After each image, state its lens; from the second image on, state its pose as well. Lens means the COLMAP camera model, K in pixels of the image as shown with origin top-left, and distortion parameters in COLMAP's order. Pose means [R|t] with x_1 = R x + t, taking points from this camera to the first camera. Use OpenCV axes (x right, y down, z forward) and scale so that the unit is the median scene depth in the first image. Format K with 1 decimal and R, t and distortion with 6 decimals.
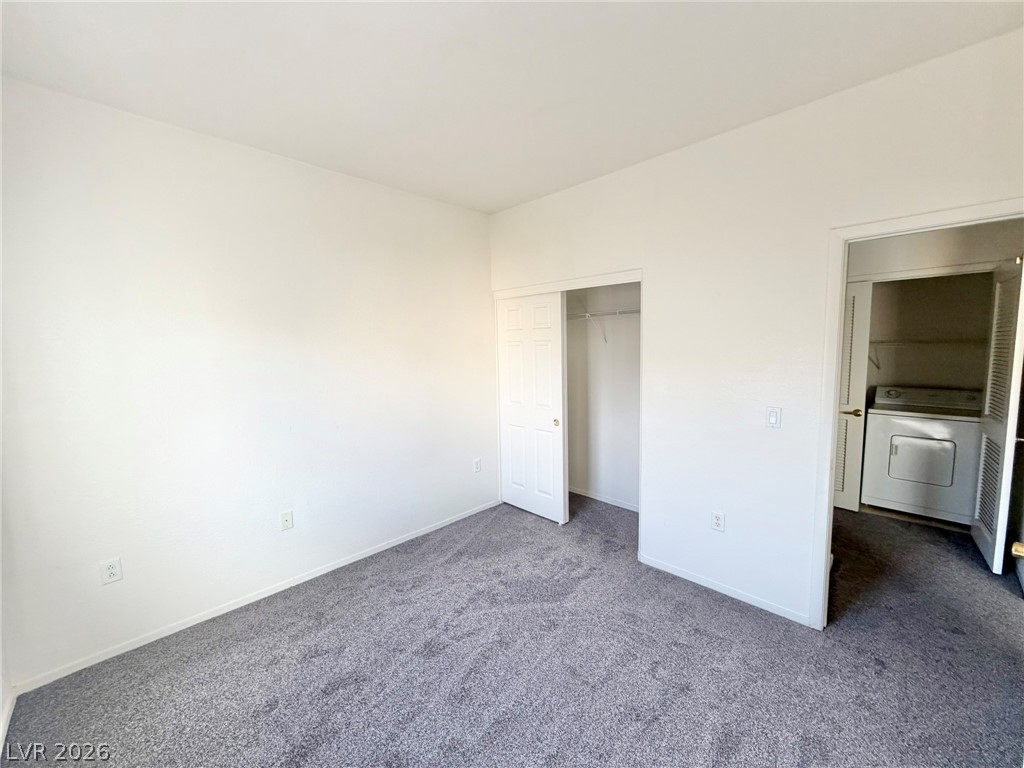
lens RADIAL K [[406.7, 0, 513.1], [0, 406.7, 384.7], [0, 0, 1]] dist [0.000341, 0.000019]
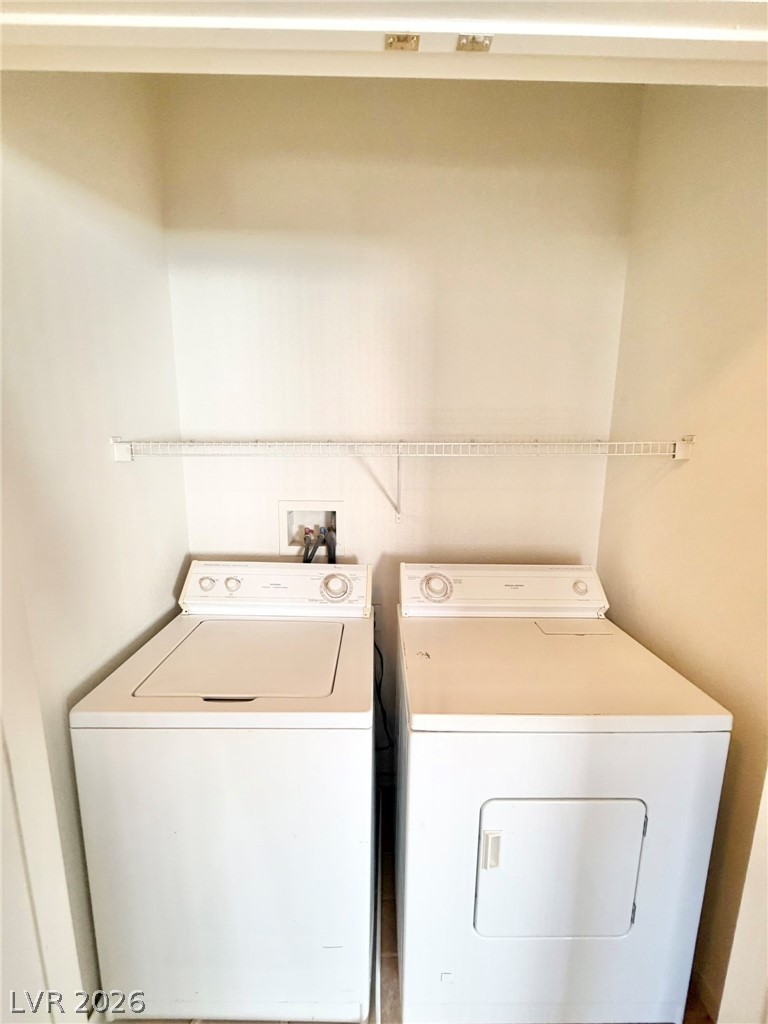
lens RADIAL K [[406.7, 0, 383.9], [0, 406.7, 510.7], [0, 0, 1]] dist [0.000341, 0.000019]
pose [[0.682755, -0.099649, 0.723820, 0.721048], [0.050999, 0.994739, 0.088841, -0.082041], [-0.728865, -0.023742, 0.684246, 0.872967]]
